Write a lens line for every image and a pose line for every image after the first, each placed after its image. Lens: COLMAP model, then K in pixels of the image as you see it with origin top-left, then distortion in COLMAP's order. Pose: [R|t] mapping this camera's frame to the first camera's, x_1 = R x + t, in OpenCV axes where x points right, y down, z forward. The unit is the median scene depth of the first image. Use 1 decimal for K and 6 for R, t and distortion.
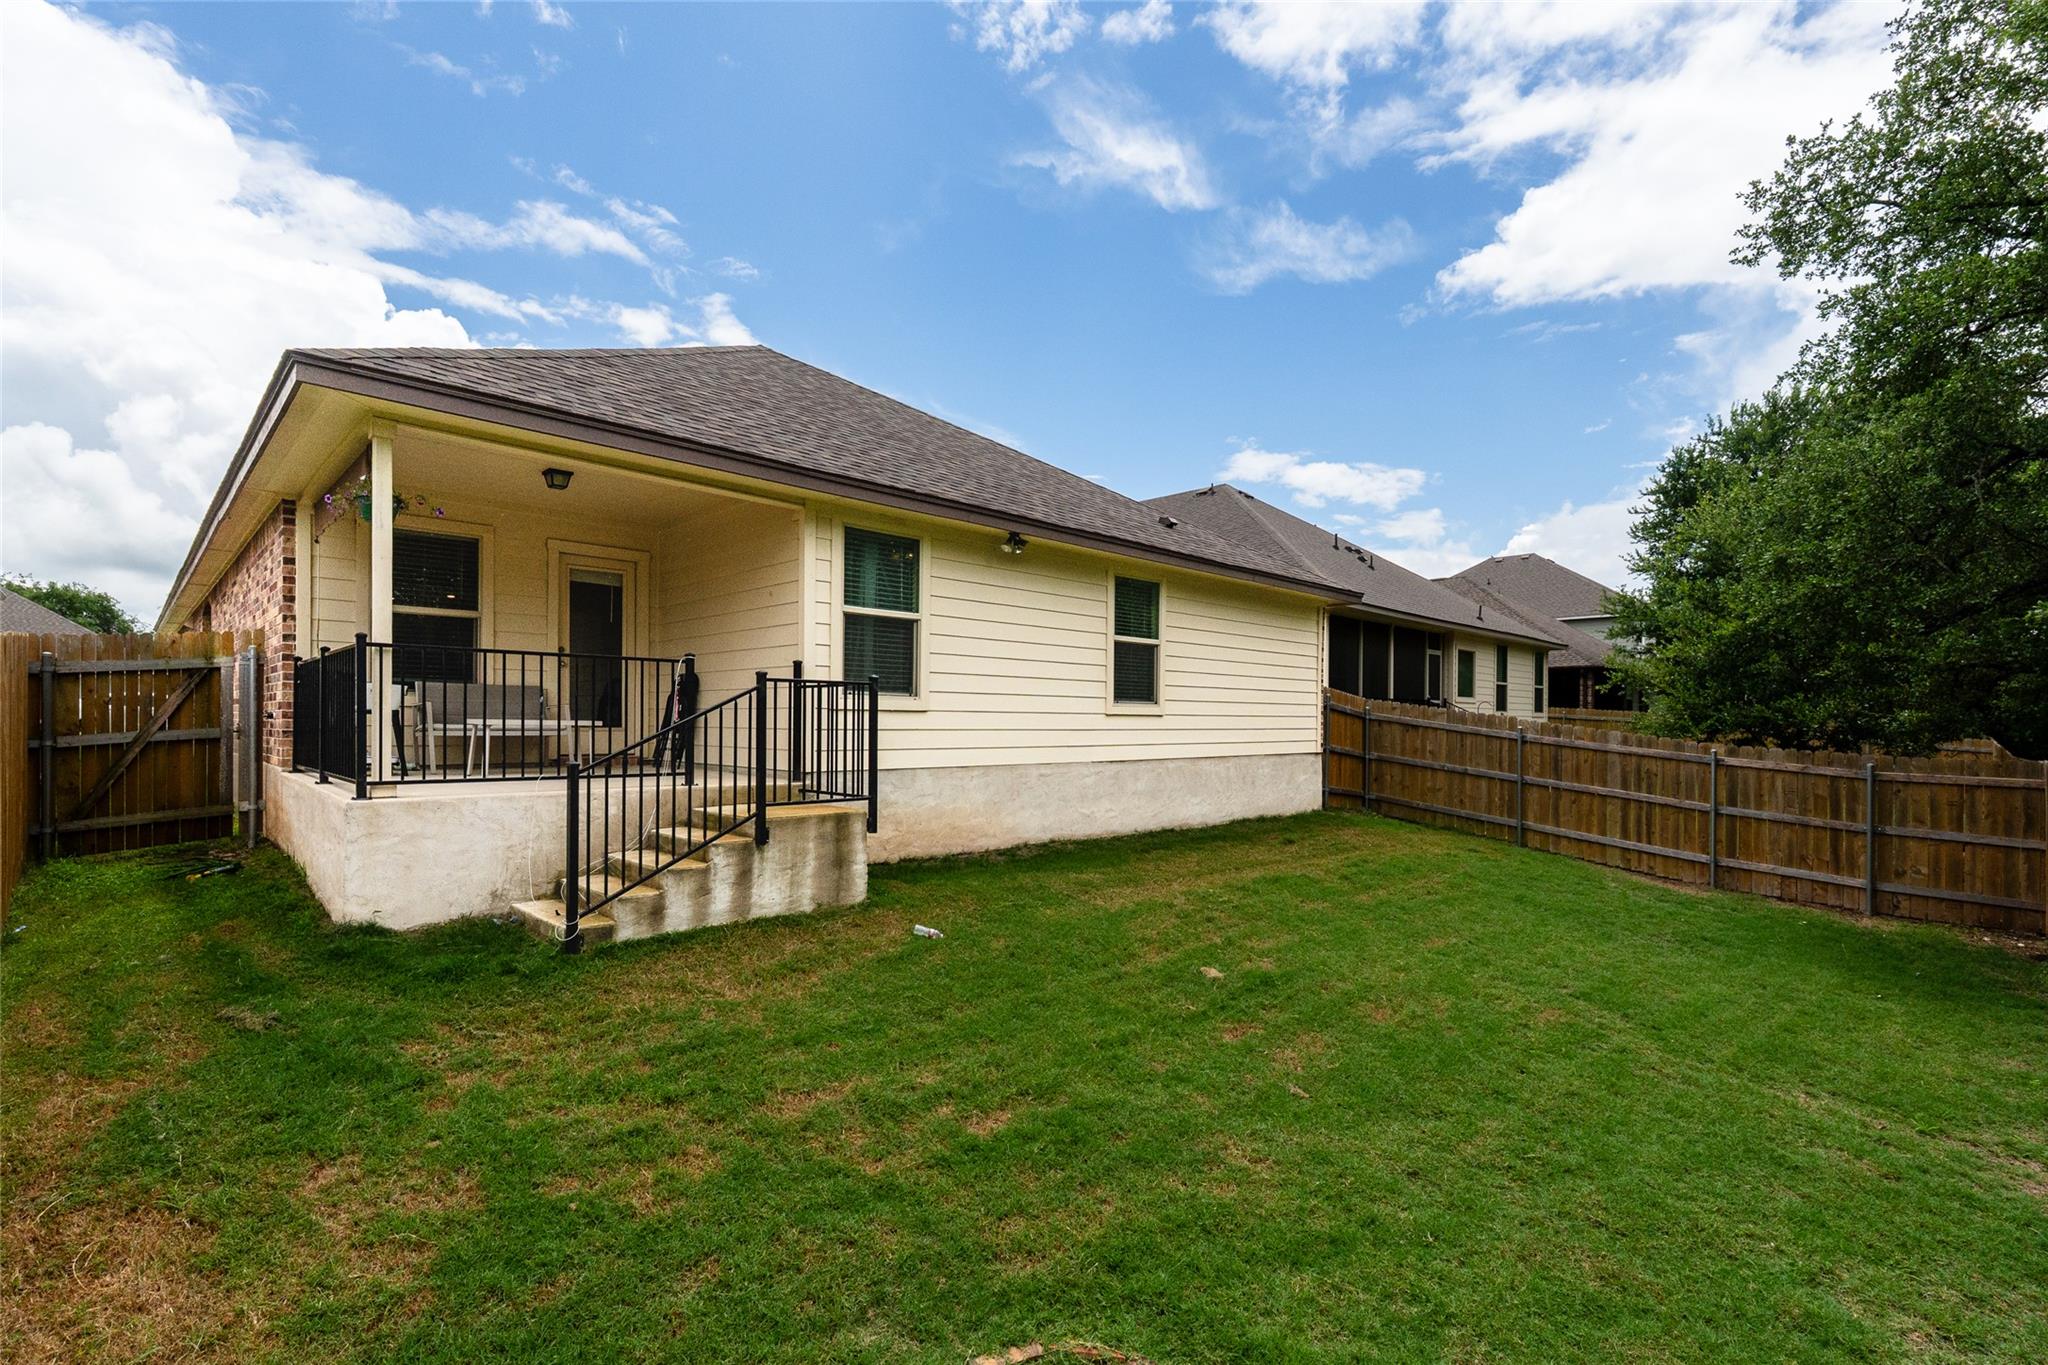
lens RADIAL K [[920.5, 0, 994.7], [0, 920.5, 733.8], [0, 0, 1]] dist [-0.021915, -0.000139]
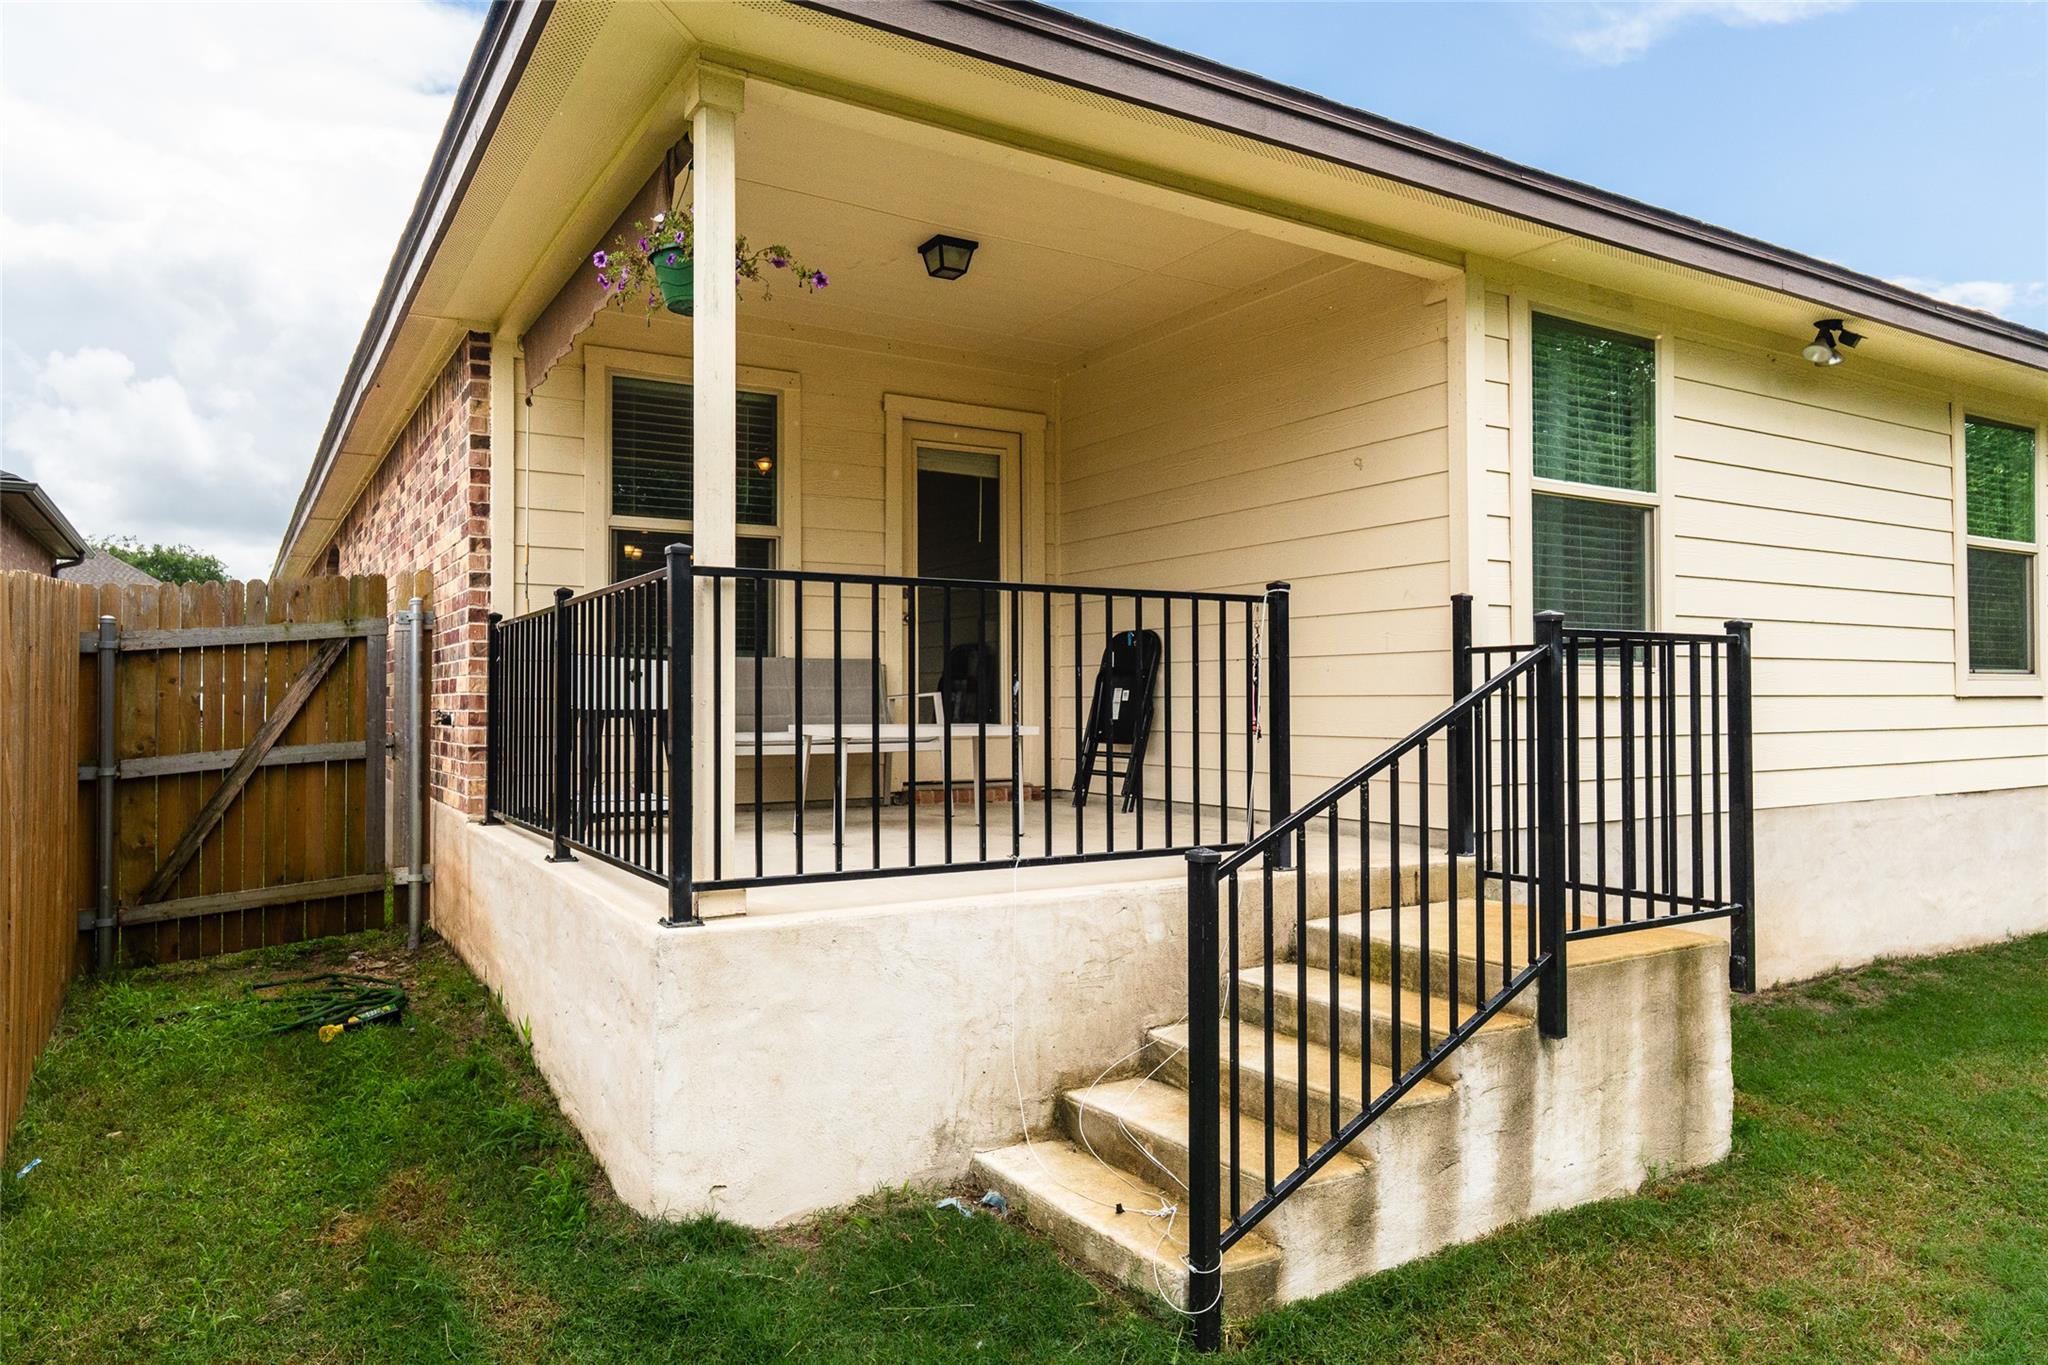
lens RADIAL K [[1305.1, 0, 1024.1], [0, 1305.1, 685.1], [0, 0, 1]] dist [-0.022361, -0.000555]
pose [[0.976124, -0.014187, -0.216750, -0.281958], [0.008537, 0.999599, -0.026981, -0.017198], [0.217046, 0.024486, 0.975854, 0.299755]]
